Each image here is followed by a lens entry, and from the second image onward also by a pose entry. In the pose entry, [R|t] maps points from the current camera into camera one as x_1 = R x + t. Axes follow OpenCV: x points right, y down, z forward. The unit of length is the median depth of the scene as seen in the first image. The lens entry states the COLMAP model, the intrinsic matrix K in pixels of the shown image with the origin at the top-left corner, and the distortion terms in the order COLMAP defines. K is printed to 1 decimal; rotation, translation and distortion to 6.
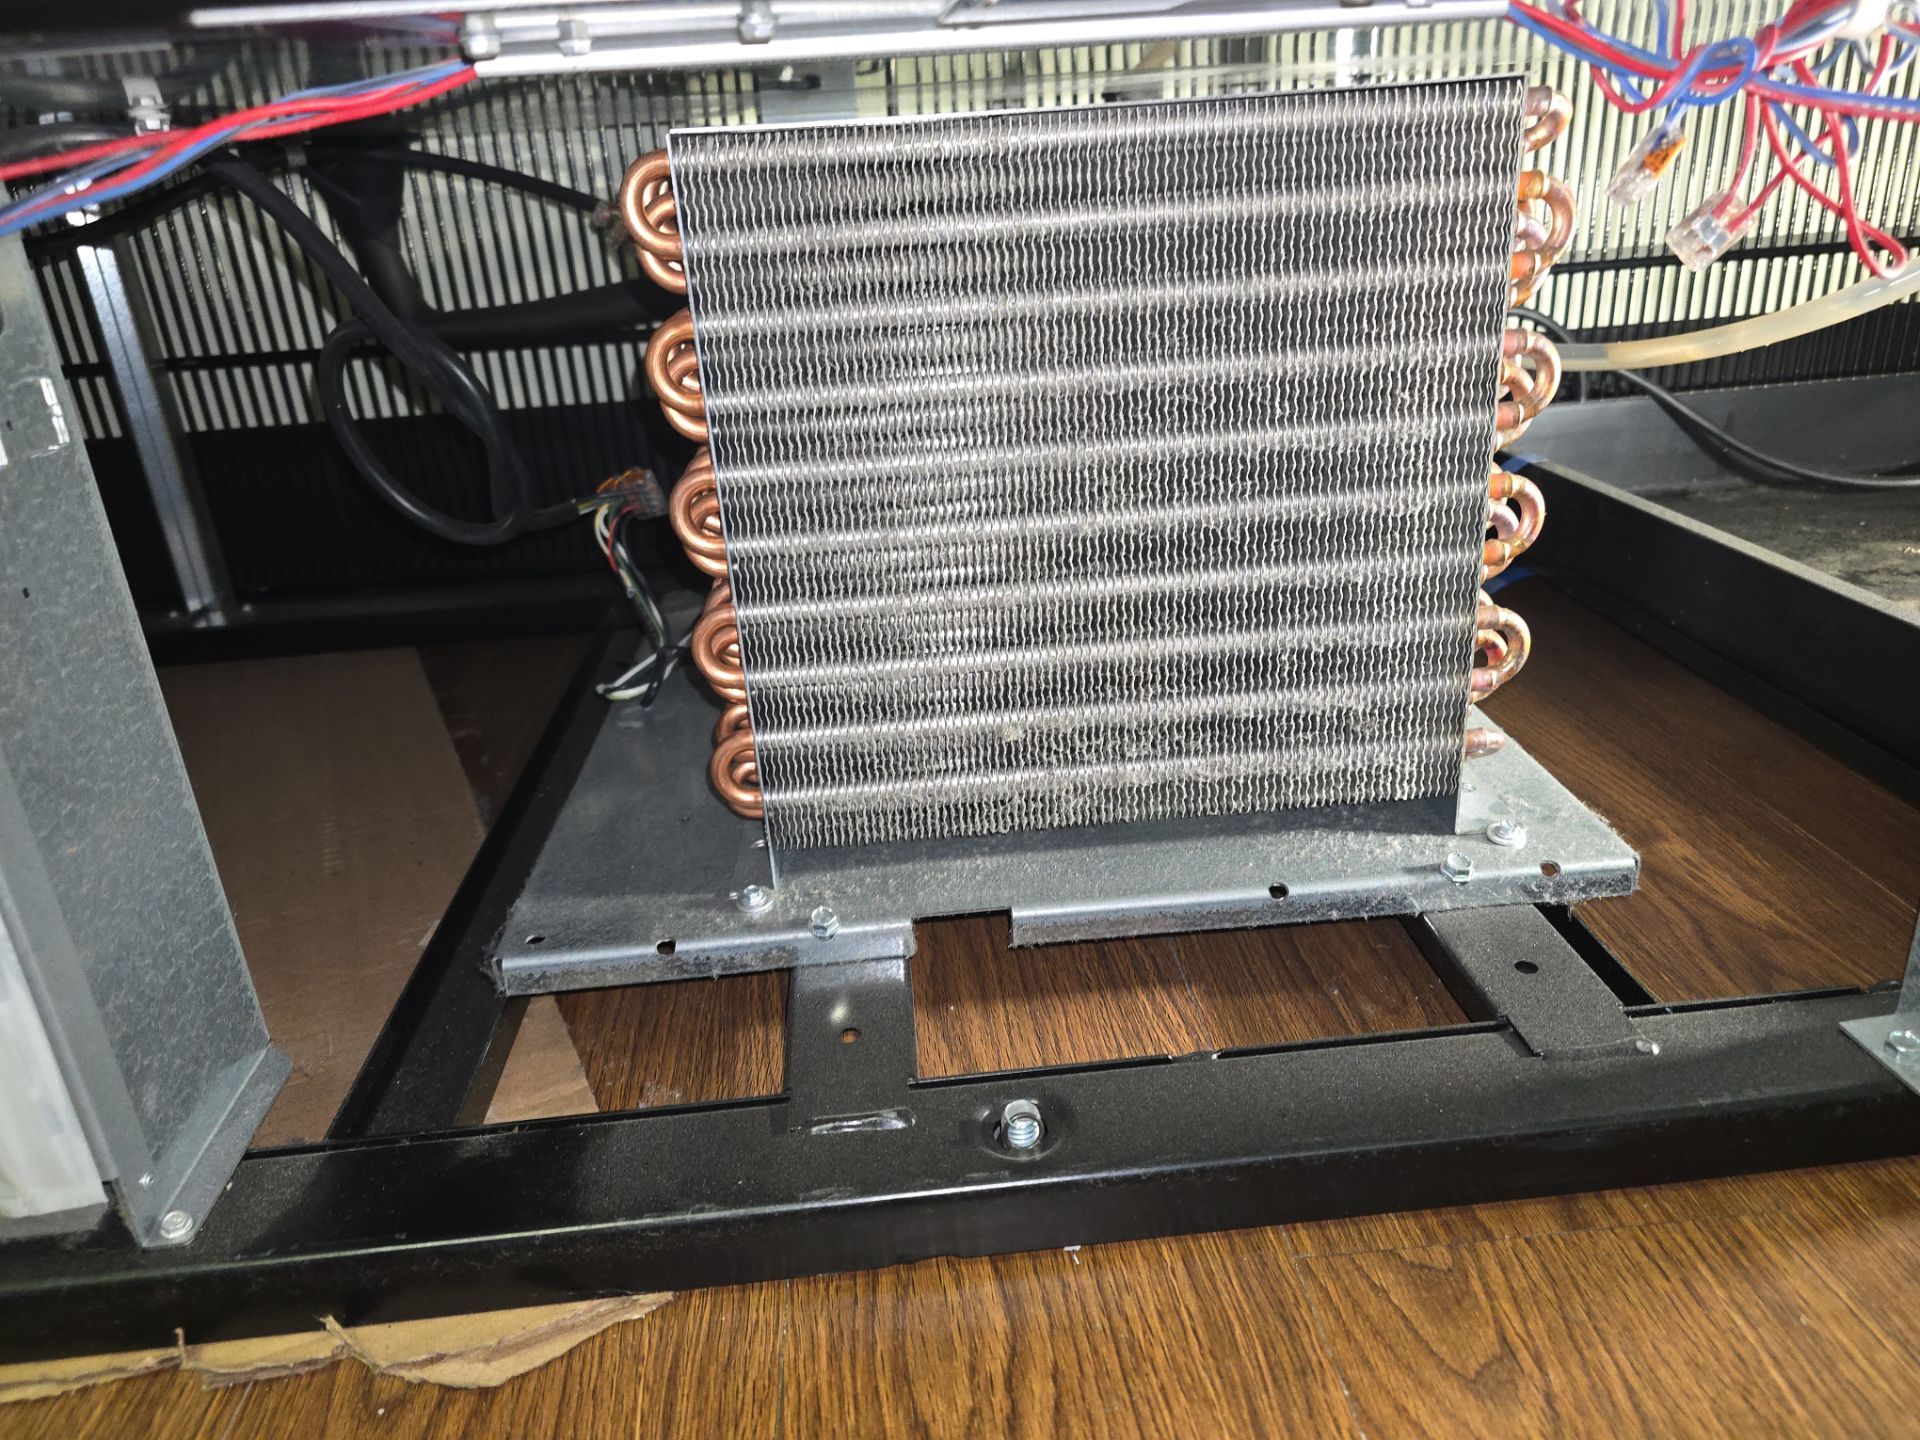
lens RADIAL K [[1307.0, 0, 952.0], [0, 1307.0, 718.8], [0, 0, 1]] dist [0.002174, 0.000497]
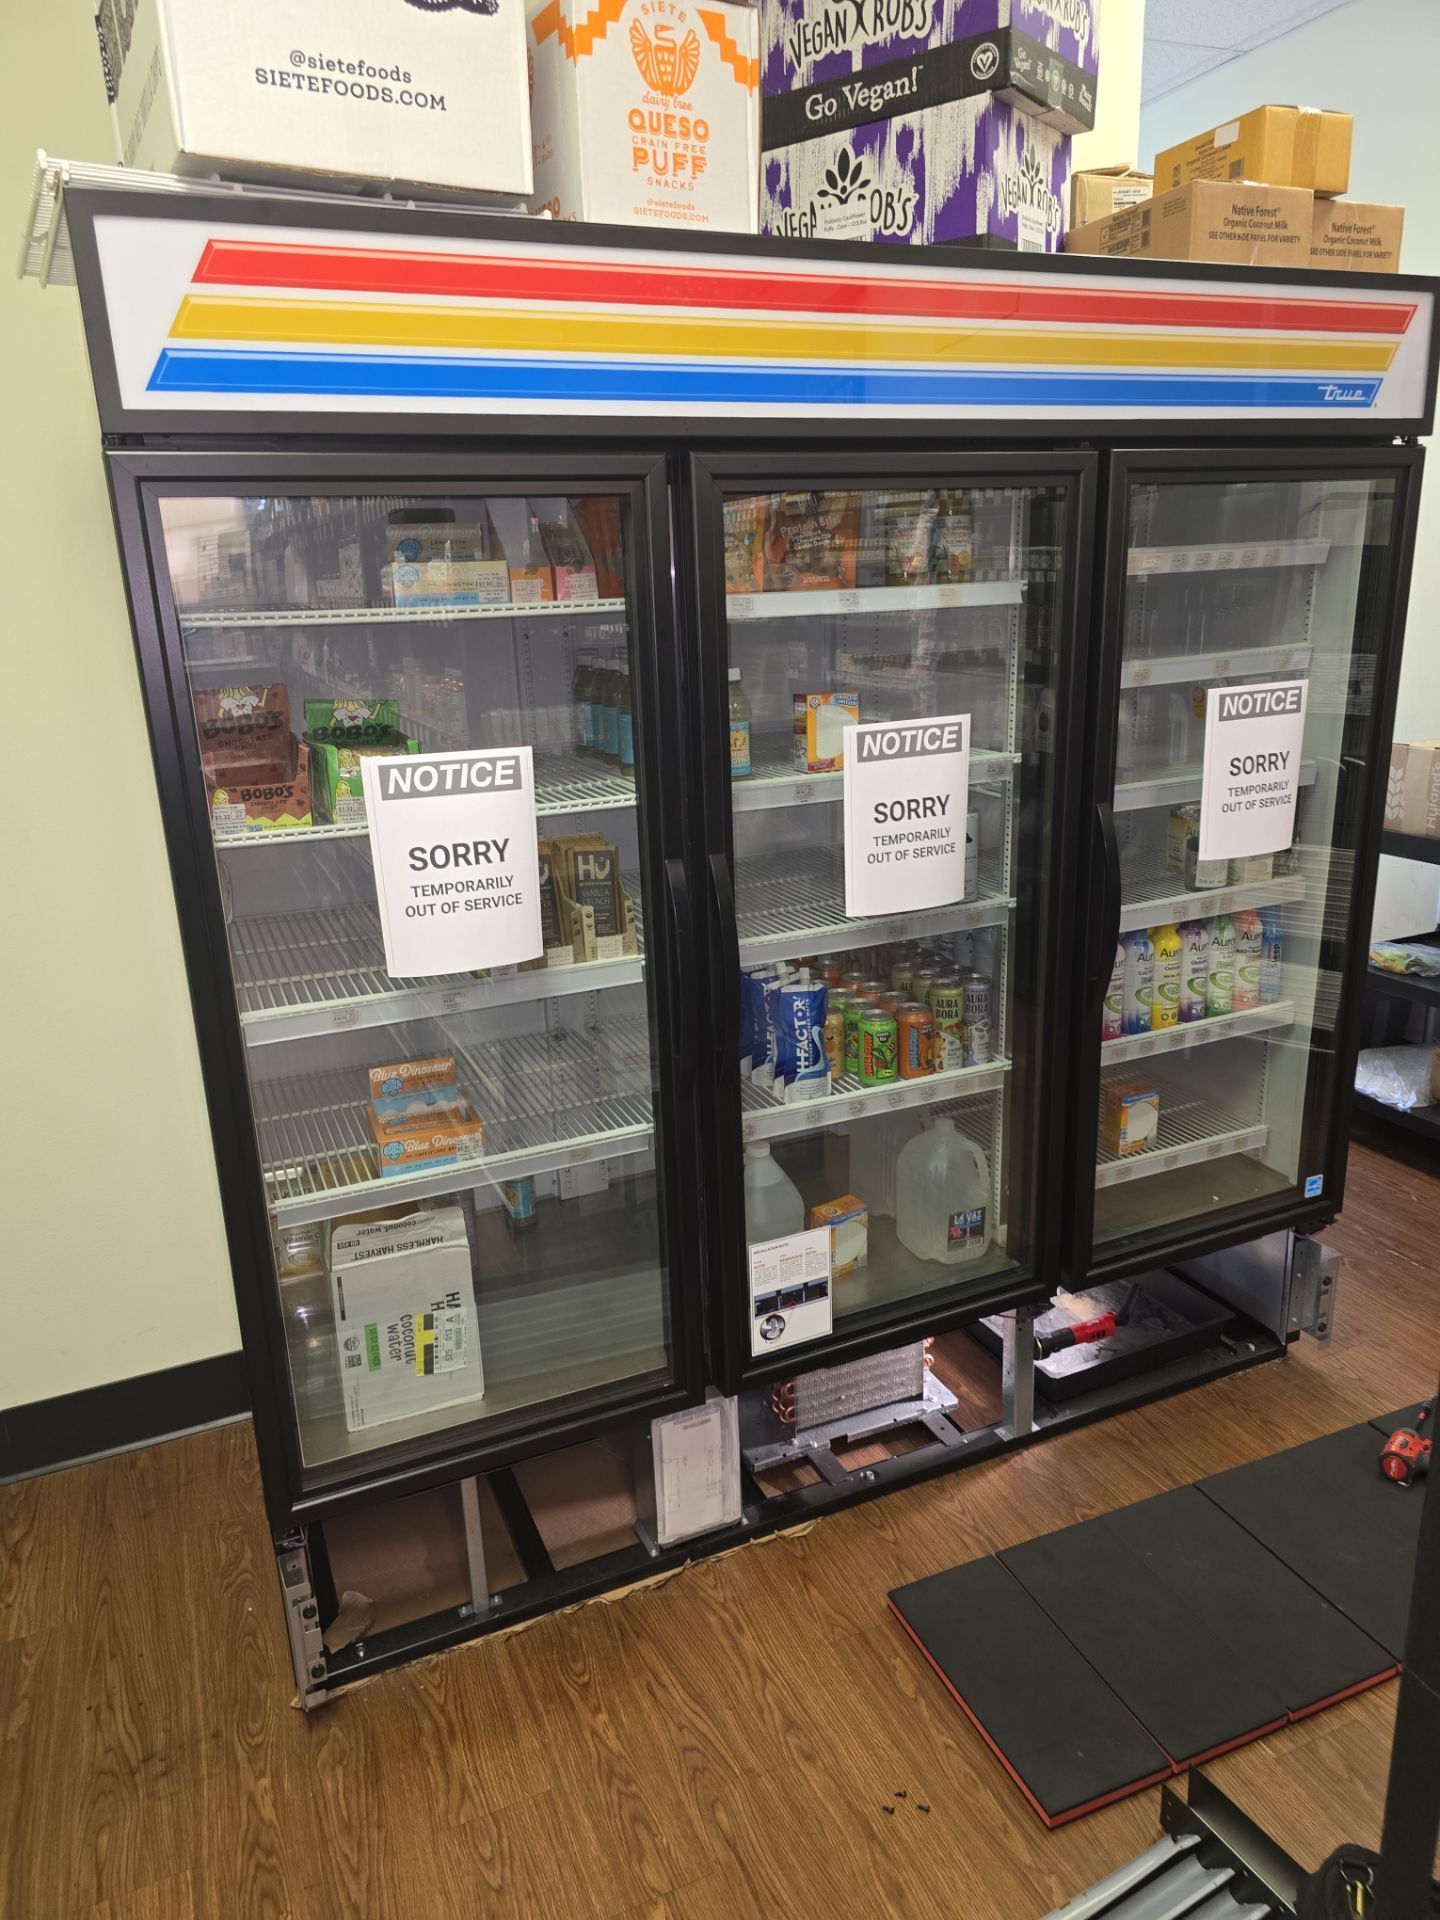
lens RADIAL K [[1307.0, 0, 719.0], [0, 1307.0, 955.4], [0, 0, 1]] dist [0.002174, 0.000497]
pose [[0.938862, -0.050786, 0.340527, -1.938922], [0.096748, 0.988124, -0.119376, -1.064355], [-0.330421, 0.145023, 0.932626, -3.584375]]
